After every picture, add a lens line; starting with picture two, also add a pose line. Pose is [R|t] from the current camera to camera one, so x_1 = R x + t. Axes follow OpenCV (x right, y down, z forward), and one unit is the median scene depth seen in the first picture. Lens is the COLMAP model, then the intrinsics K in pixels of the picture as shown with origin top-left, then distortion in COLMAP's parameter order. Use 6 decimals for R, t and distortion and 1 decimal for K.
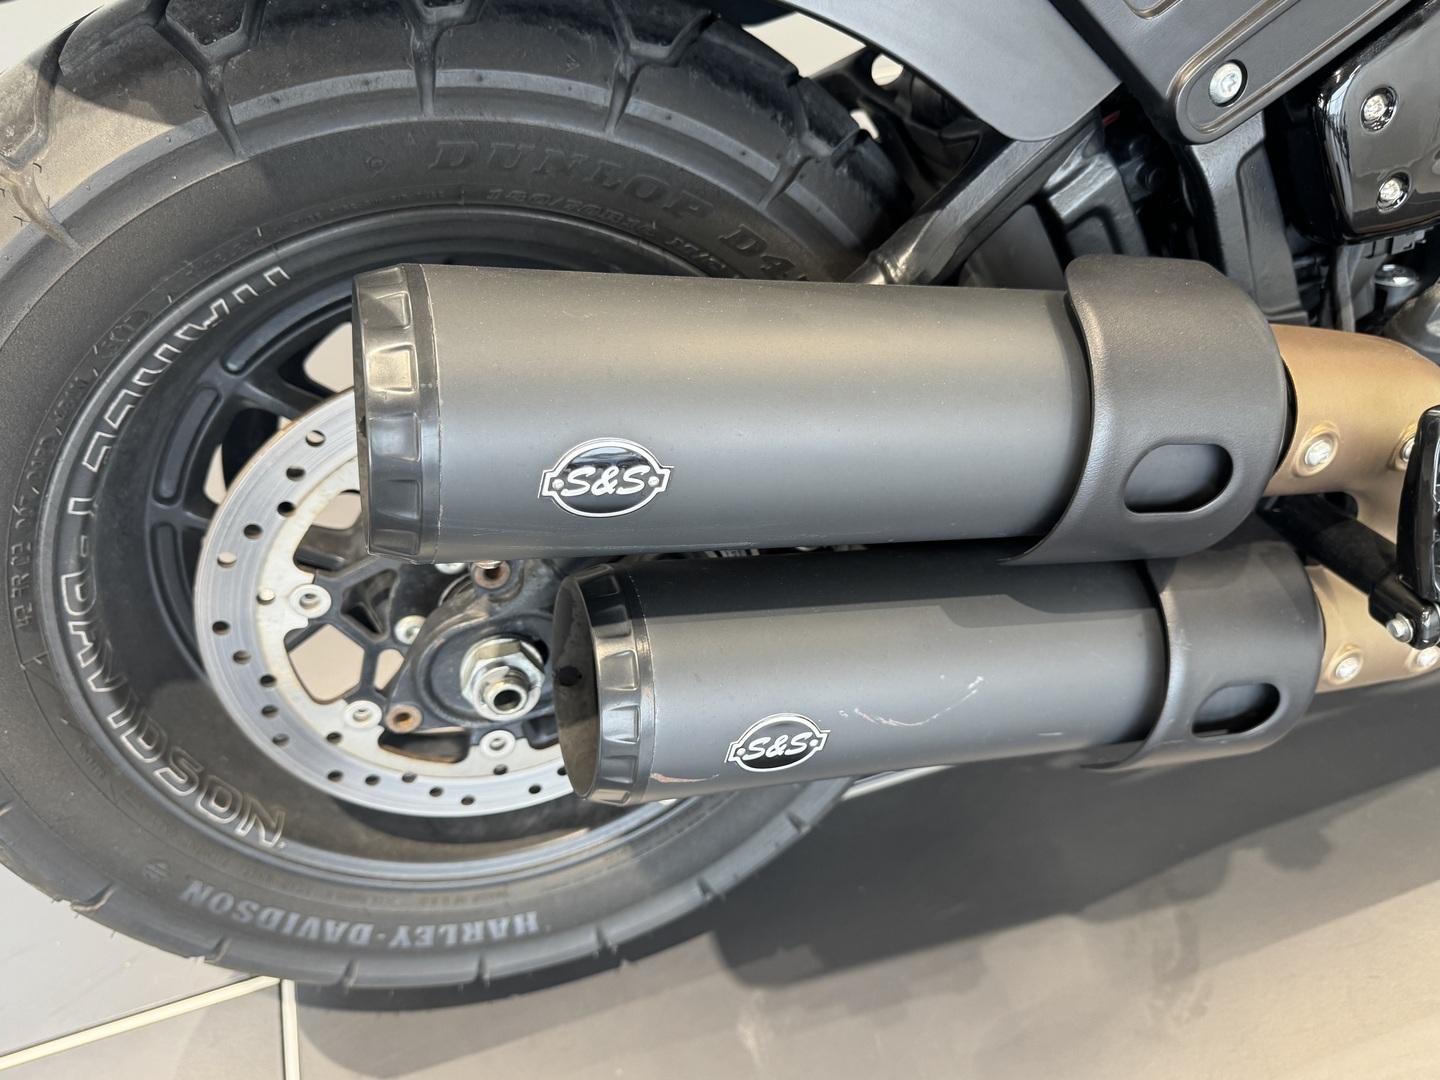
lens RADIAL K [[1106.7, 0, 720.0], [0, 1106.7, 540.0], [0, 0, 1]] dist [0.000803, -0.002269]
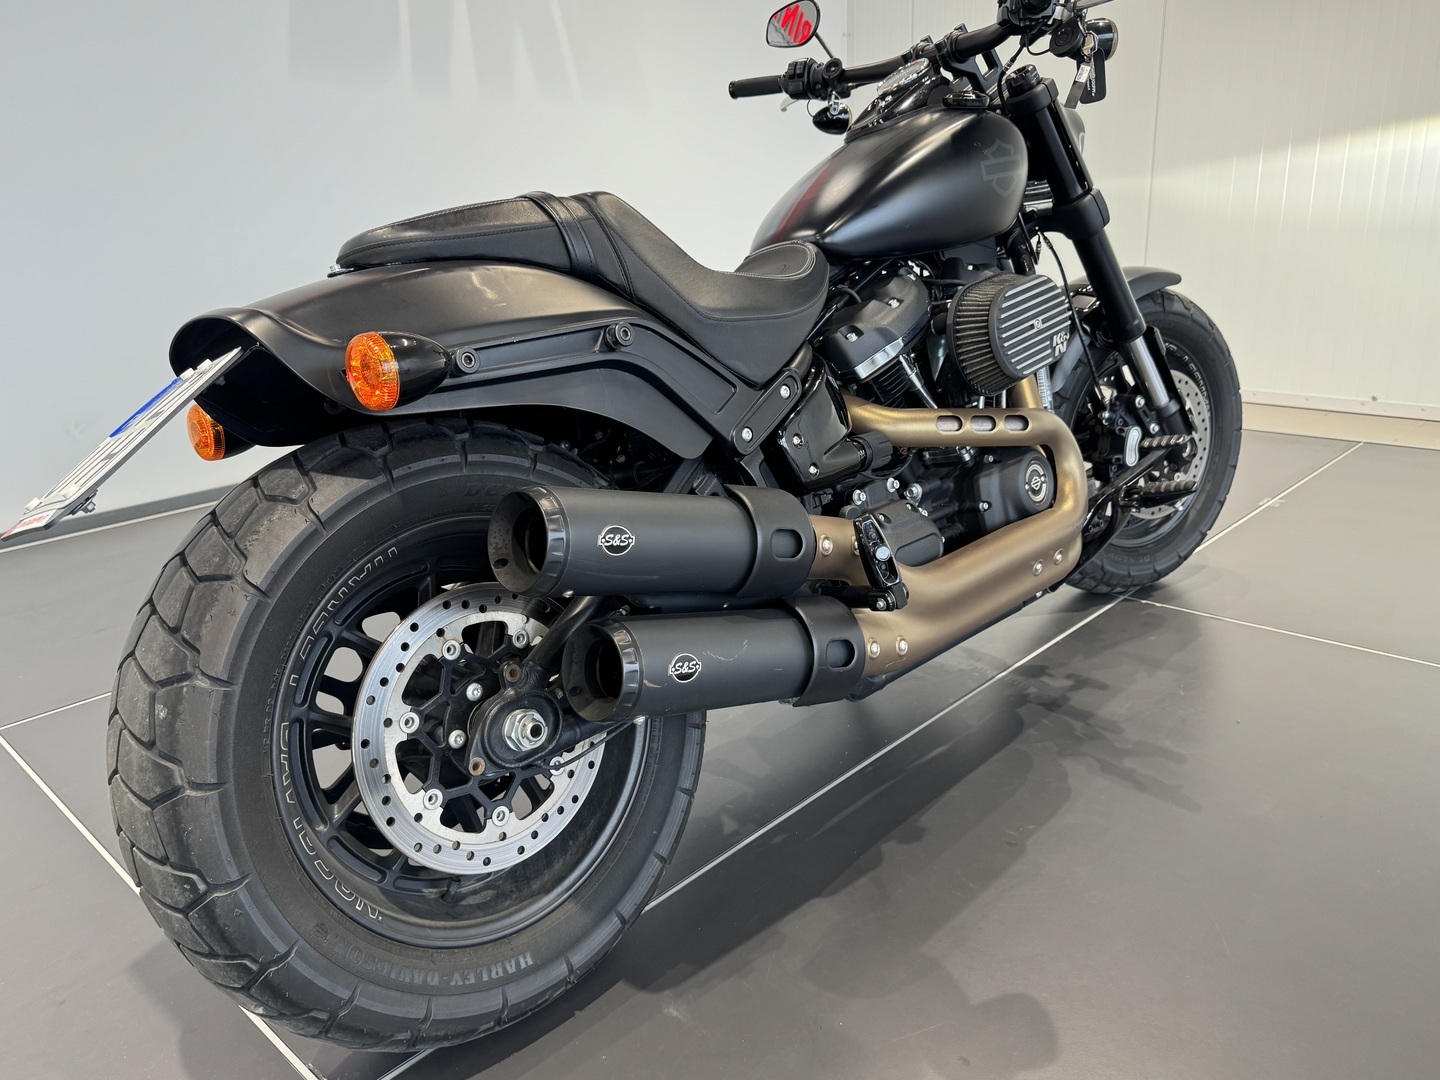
lens RADIAL K [[1050.2, 0, 720.0], [0, 1050.2, 540.0], [0, 0, 1]] dist [0.144465, -0.001537]
pose [[0.881123, -0.138406, 0.452179, -0.716606], [0.345004, 0.842106, -0.414524, 0.759204], [-0.323410, 0.521250, 0.789750, -0.788968]]
